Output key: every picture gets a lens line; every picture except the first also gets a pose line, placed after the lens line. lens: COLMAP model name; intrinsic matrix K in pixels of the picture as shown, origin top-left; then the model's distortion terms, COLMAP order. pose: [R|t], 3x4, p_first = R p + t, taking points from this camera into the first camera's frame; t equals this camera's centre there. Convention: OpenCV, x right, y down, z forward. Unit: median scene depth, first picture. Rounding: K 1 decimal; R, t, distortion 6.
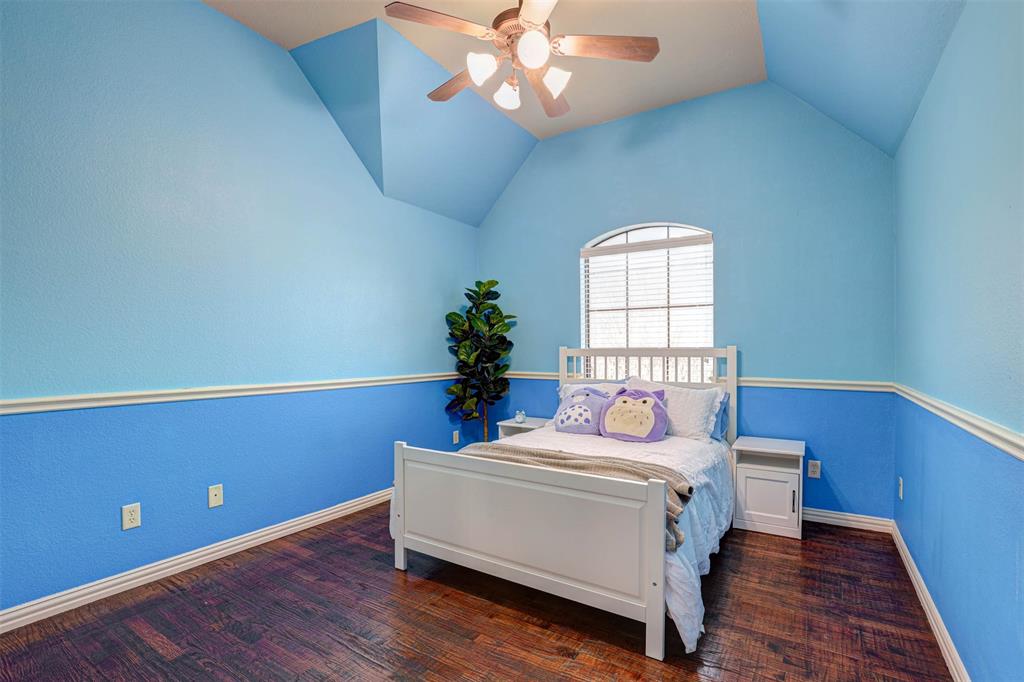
lens RADIAL K [[469.7, 0, 514.6], [0, 469.7, 349.9], [0, 0, 1]] dist [-0.033510, 0.004724]
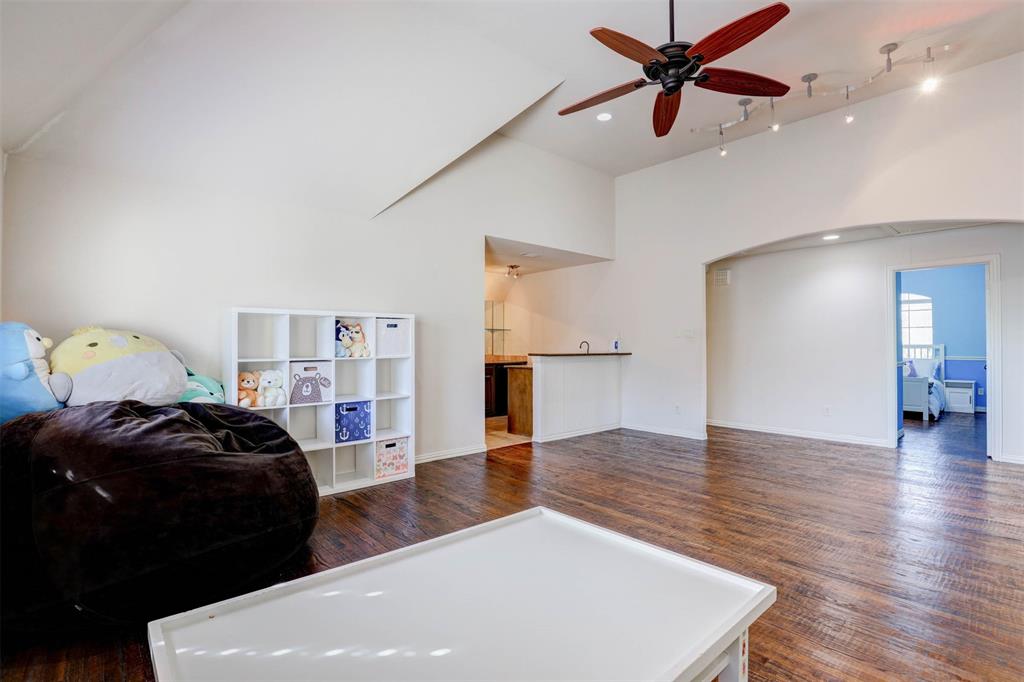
lens RADIAL K [[469.7, 0, 508.4], [0, 469.7, 334.4], [0, 0, 1]] dist [-0.033510, 0.004724]
pose [[0.956943, -0.005537, -0.290224, -1.092807], [0.002495, 0.999938, -0.010851, -0.040364], [0.290266, 0.009660, 0.956897, -2.113072]]
